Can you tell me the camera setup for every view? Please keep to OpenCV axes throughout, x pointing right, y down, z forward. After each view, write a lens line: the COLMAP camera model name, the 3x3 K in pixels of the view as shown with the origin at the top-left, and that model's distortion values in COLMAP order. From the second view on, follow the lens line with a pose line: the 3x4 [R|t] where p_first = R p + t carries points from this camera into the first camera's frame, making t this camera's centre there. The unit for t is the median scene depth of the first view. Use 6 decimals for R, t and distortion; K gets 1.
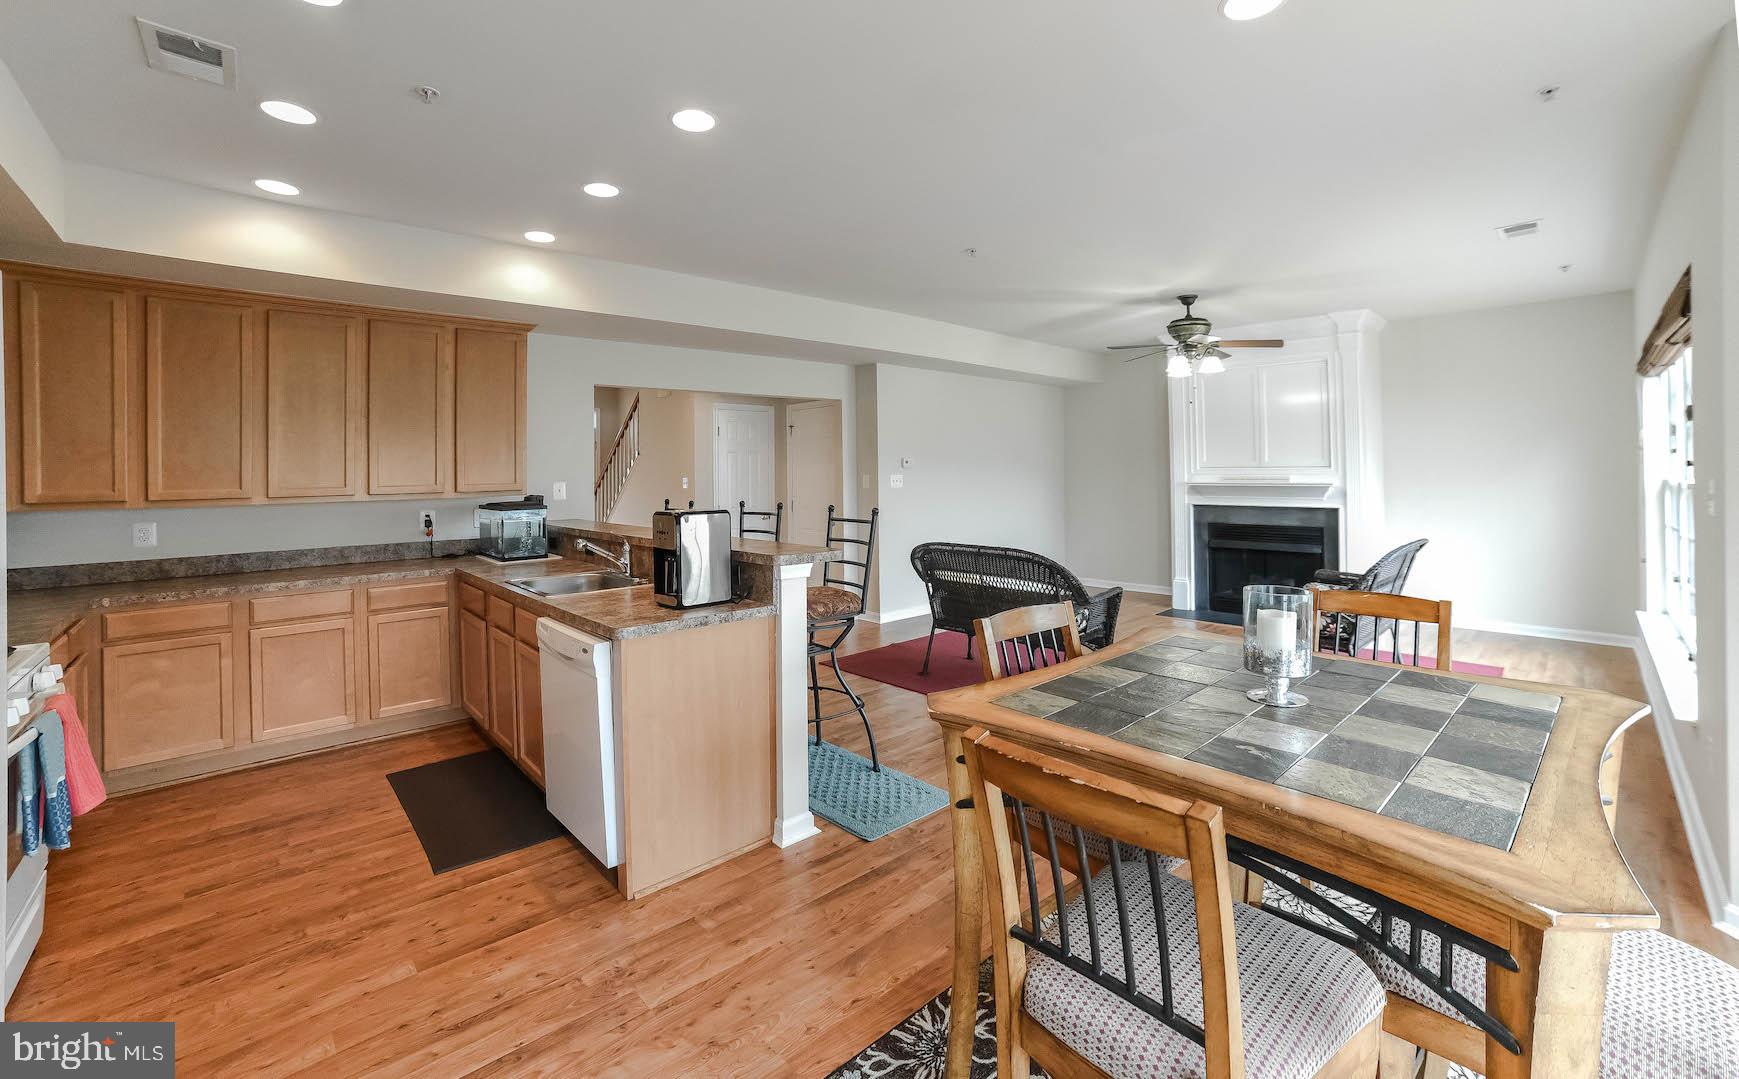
lens RADIAL K [[691.6, 0, 900.1], [0, 691.6, 459.0], [0, 0, 1]] dist [-0.009791, -0.000593]
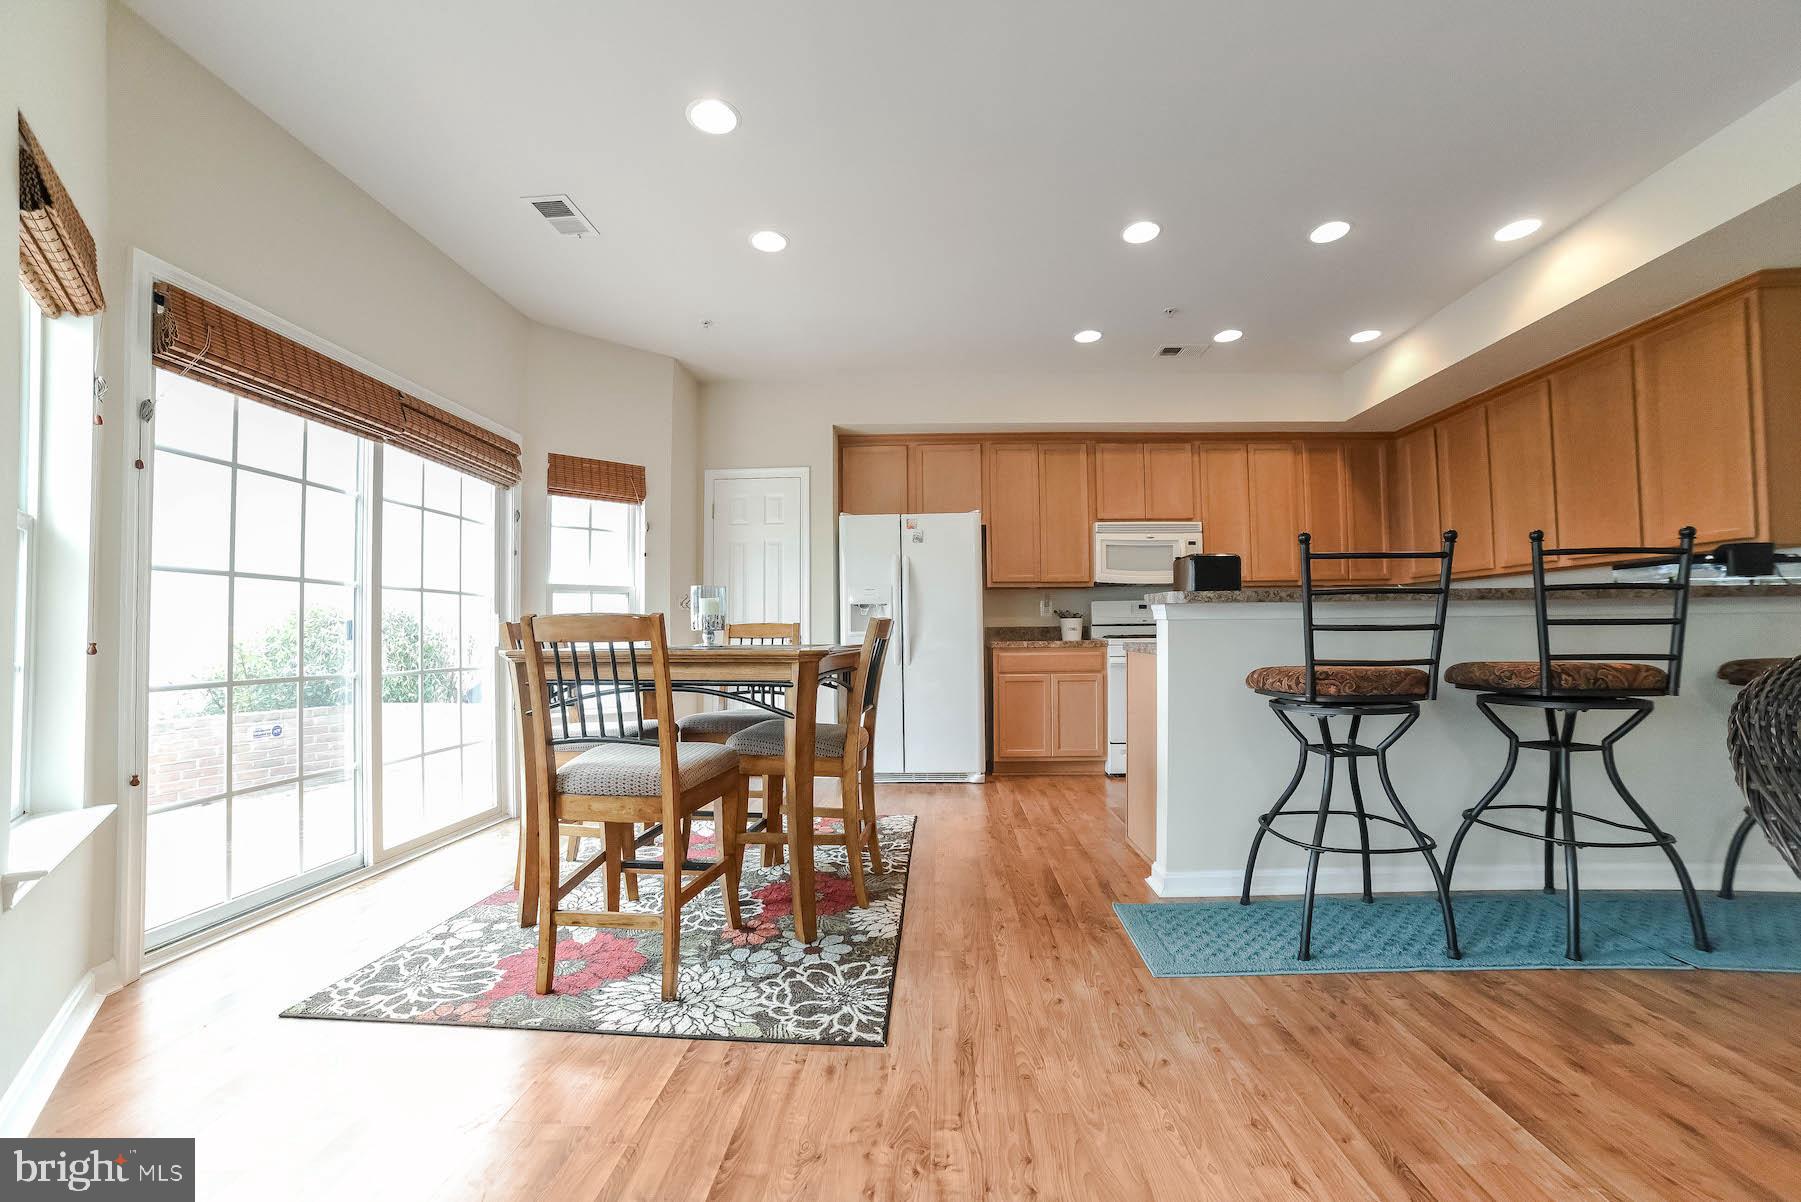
lens RADIAL K [[742.6, 0, 903.9], [0, 742.6, 604.4], [0, 0, 1]] dist [-0.057174, 0.004424]
pose [[-0.738442, -0.012686, -0.674197, 1.043487], [0.024071, 0.998690, -0.045156, 0.253348], [0.673887, -0.049574, -0.737170, 1.994972]]
